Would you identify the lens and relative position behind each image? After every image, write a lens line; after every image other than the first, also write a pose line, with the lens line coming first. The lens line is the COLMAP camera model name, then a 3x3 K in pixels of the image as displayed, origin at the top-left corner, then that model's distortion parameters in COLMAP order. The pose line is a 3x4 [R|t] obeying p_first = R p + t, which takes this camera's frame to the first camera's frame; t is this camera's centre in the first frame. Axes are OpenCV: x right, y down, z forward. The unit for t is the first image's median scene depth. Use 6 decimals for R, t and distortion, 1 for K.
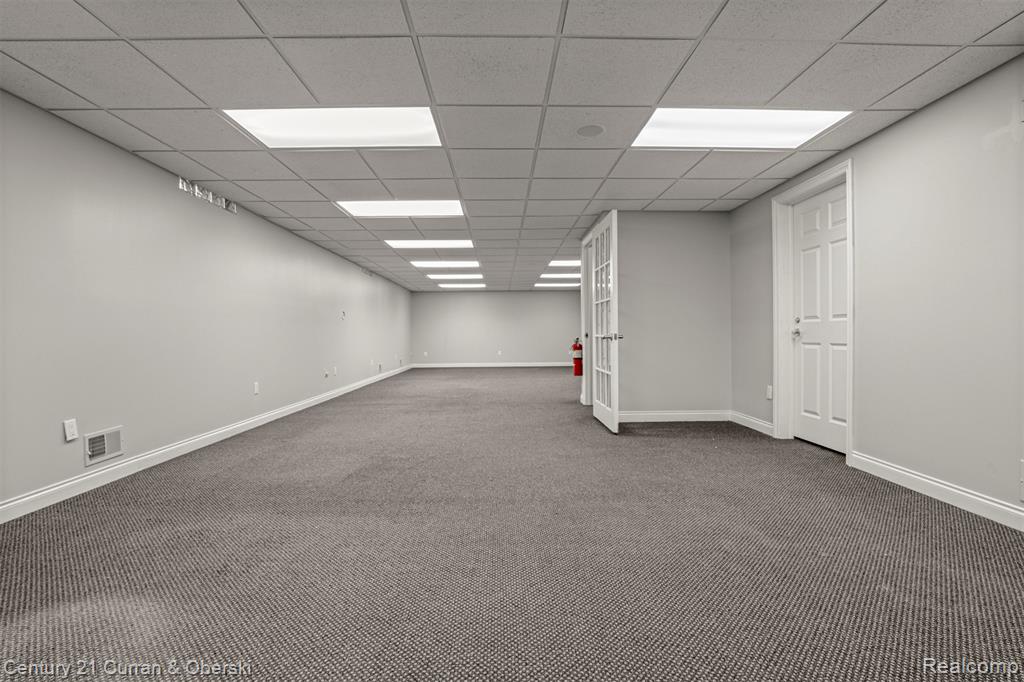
lens RADIAL K [[477.8, 0, 506.6], [0, 477.8, 338.4], [0, 0, 1]] dist [-0.025718, 0.000384]
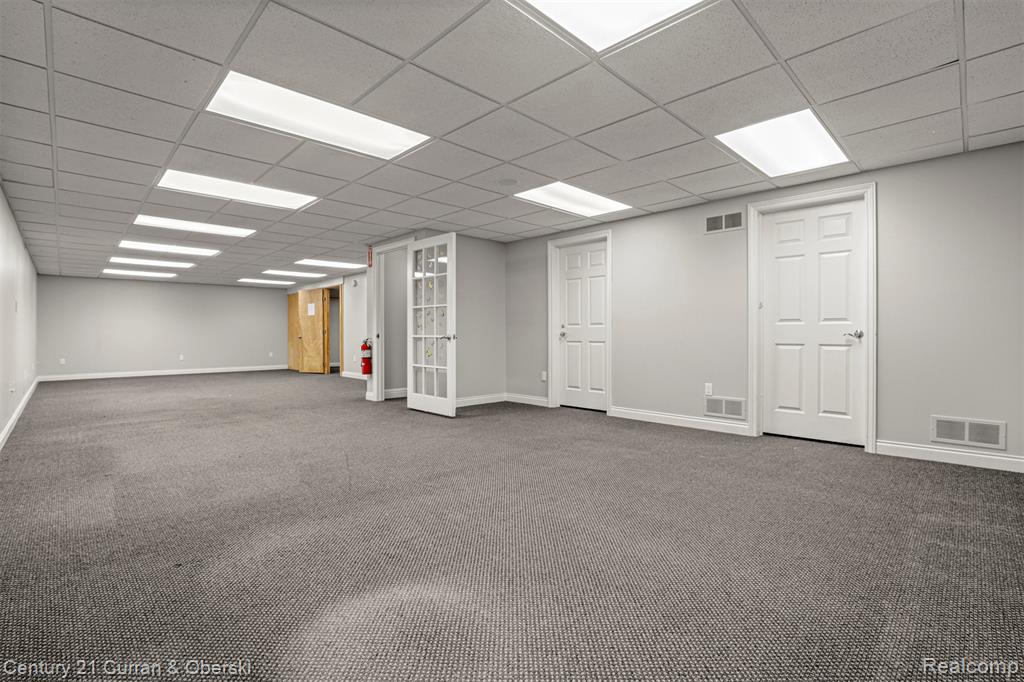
lens RADIAL K [[477.8, 0, 514.9], [0, 477.8, 338.0], [0, 0, 1]] dist [-0.025718, 0.000384]
pose [[0.726113, 0.000215, 0.687575, -0.493834], [0.002401, 0.999993, -0.002848, 0.002528], [-0.687571, 0.003718, 0.726108, 0.014106]]
